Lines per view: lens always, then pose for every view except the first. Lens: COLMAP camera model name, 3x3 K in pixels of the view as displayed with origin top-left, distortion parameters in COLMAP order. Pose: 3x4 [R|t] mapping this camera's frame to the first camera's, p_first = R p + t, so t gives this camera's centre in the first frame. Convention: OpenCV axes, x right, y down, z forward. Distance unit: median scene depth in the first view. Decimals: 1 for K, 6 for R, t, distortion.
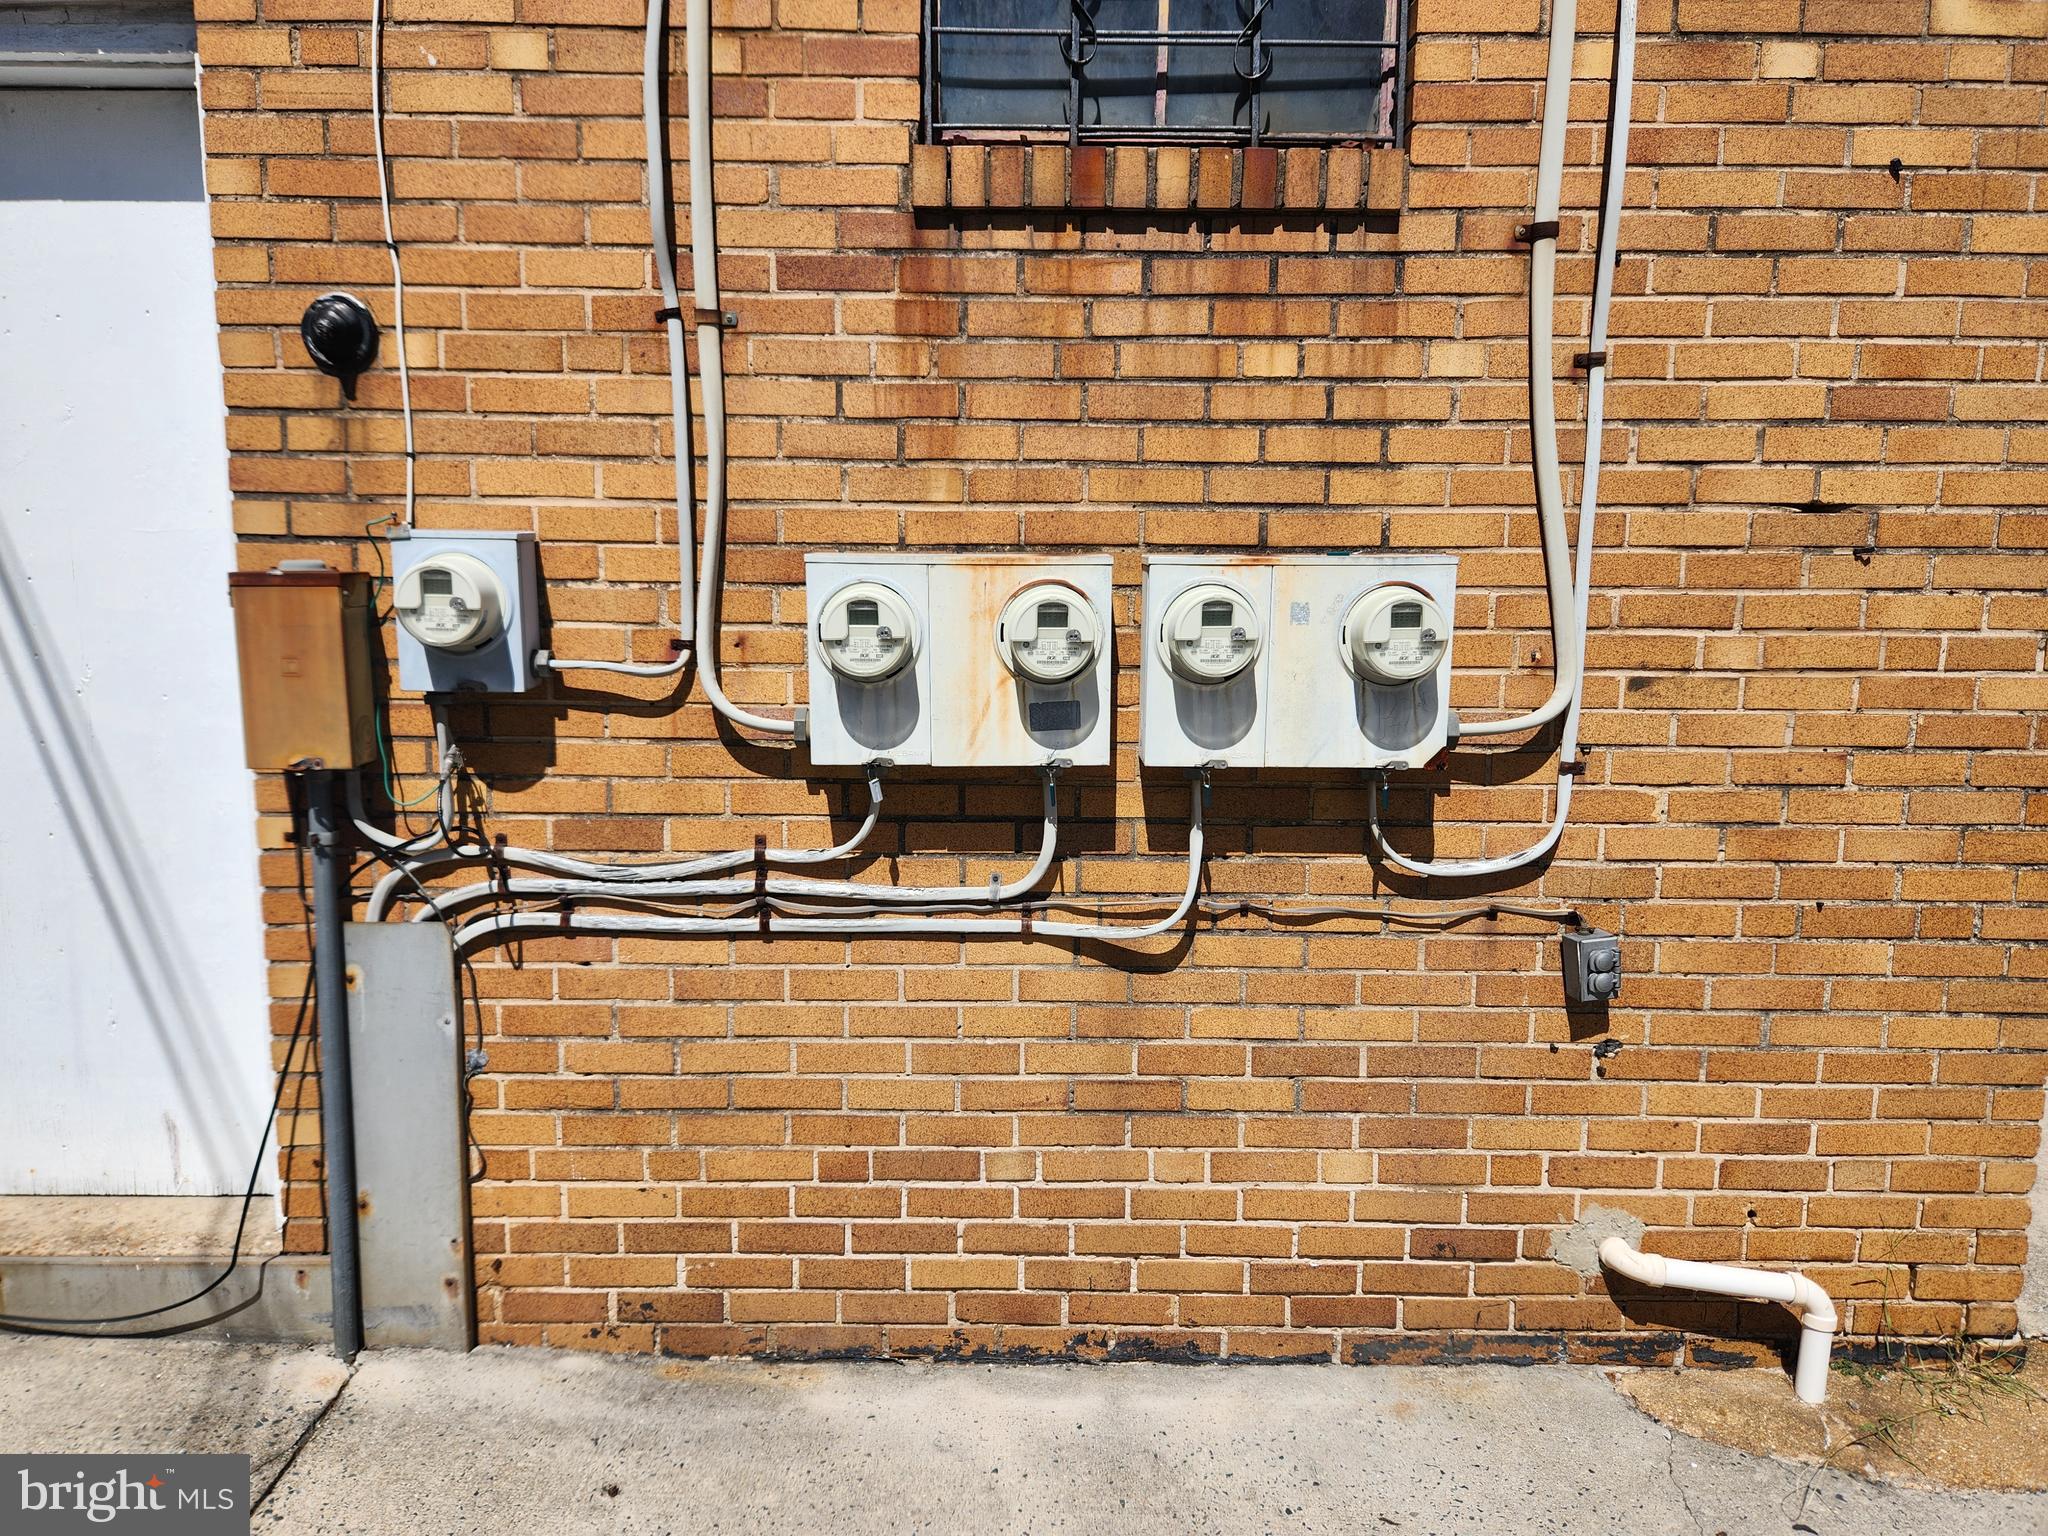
lens RADIAL K [[1366.5, 0, 1021.9], [0, 1366.5, 763.3], [0, 0, 1]] dist [0.047354, -0.001548]
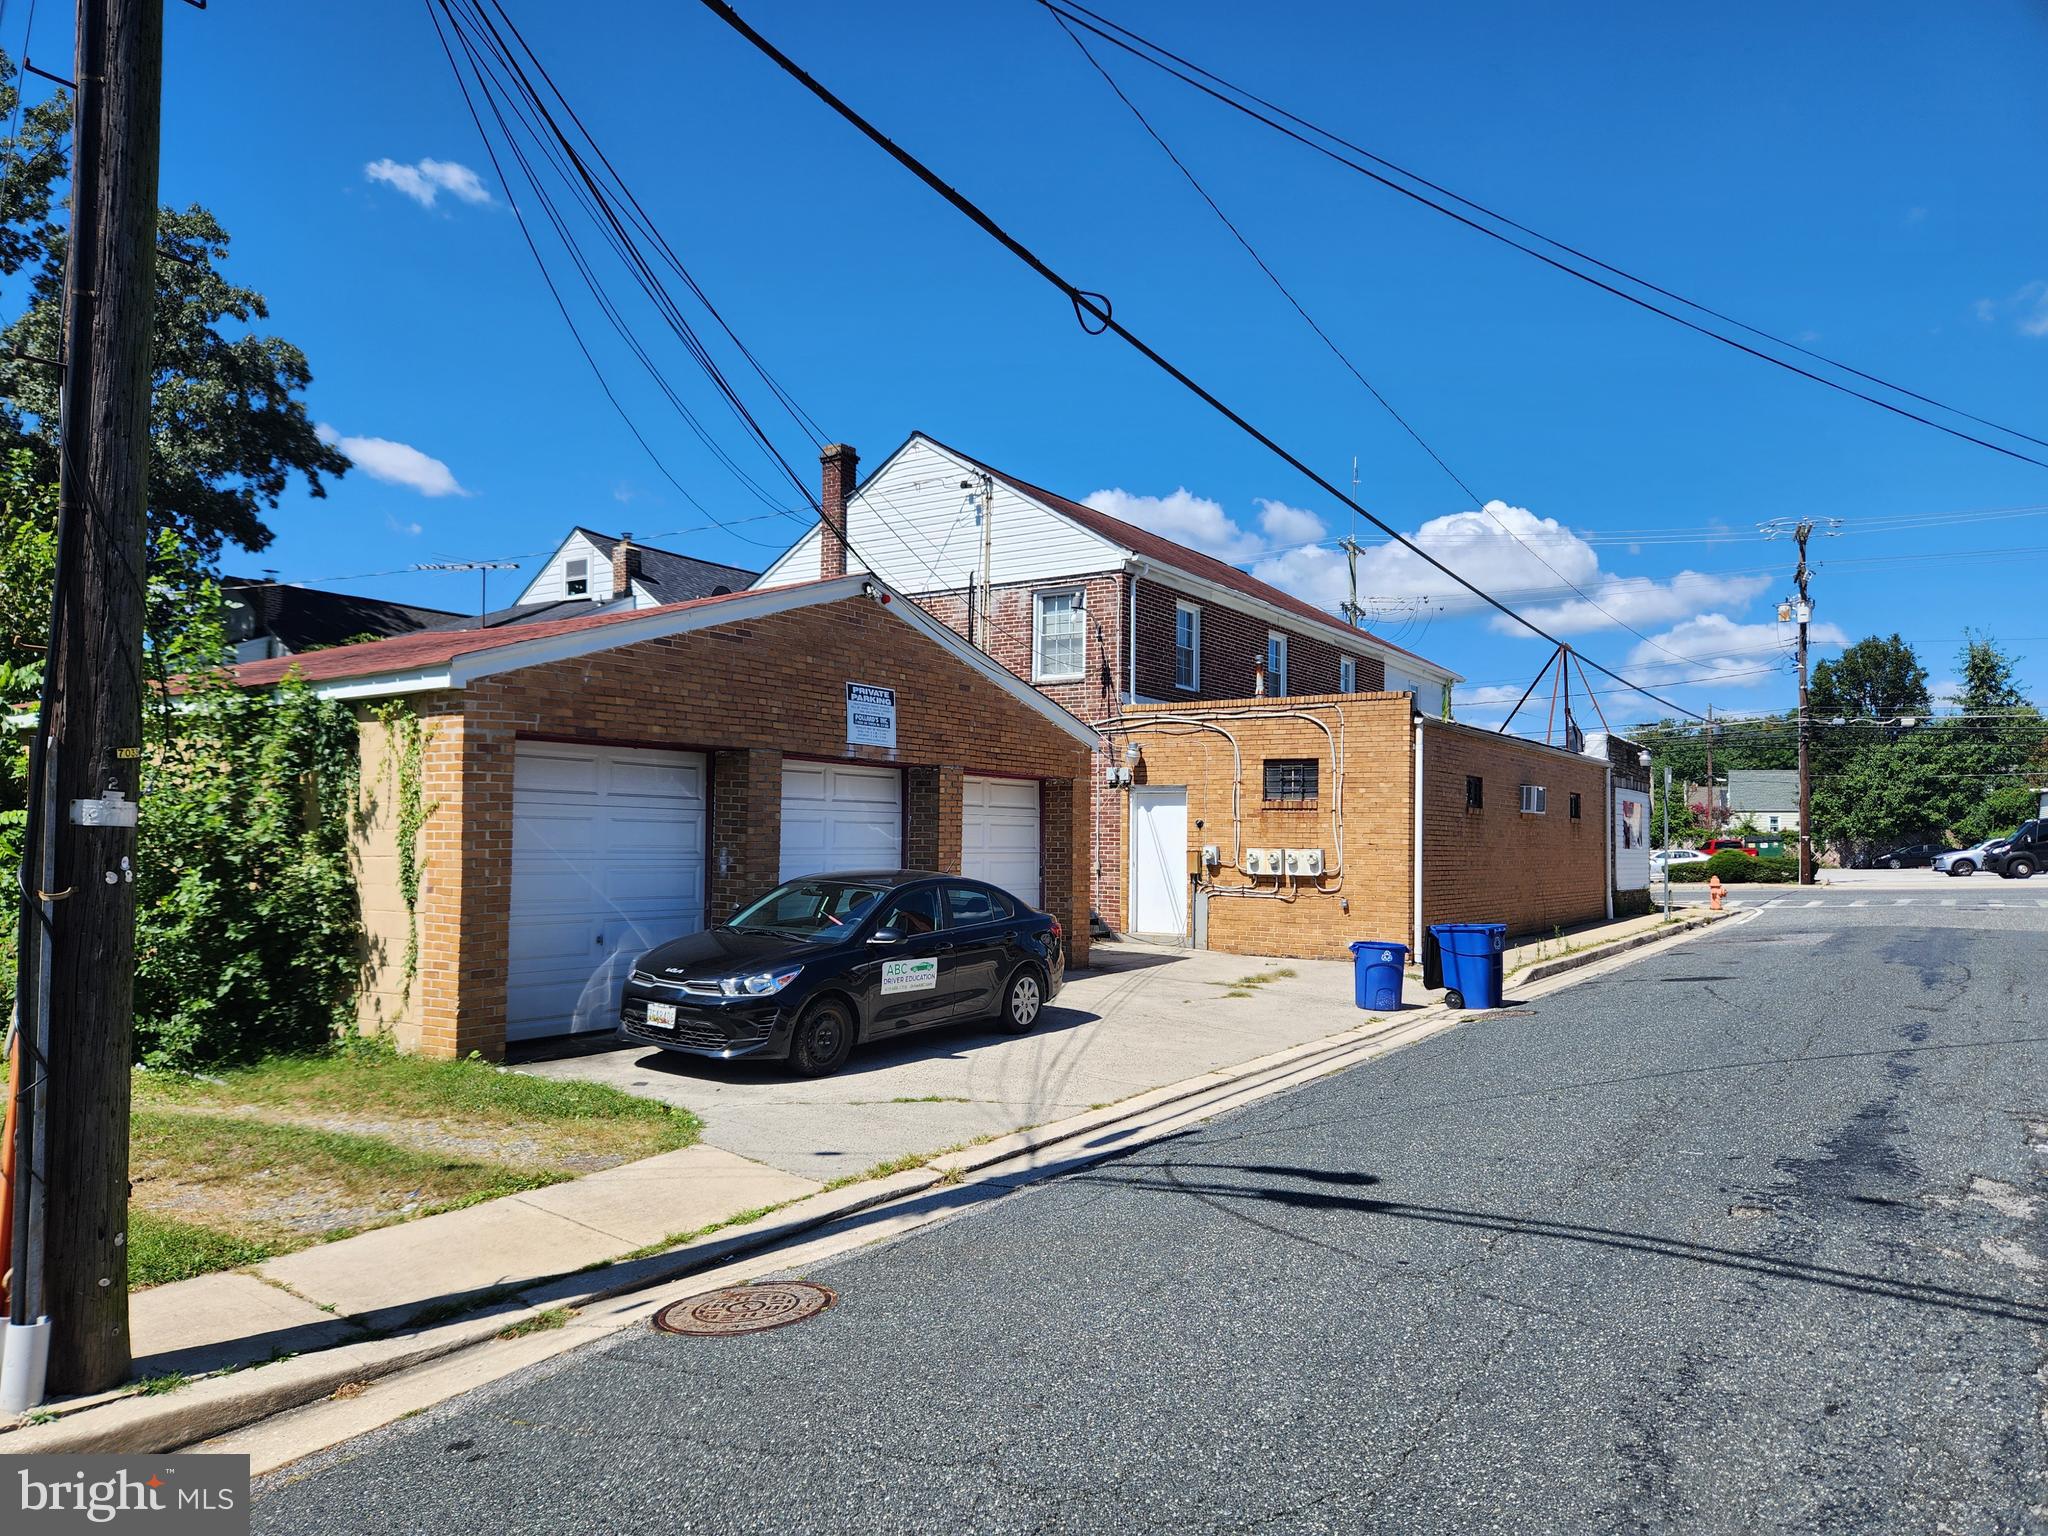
lens RADIAL K [[1366.5, 0, 1024.2], [0, 1366.5, 768.5], [0, 0, 1]] dist [0.047354, -0.001548]
pose [[0.834508, -0.025683, -0.550398, 3.178992], [-0.086698, 0.980350, -0.177196, 0.928345], [0.544133, 0.195589, 0.815882, -6.385123]]
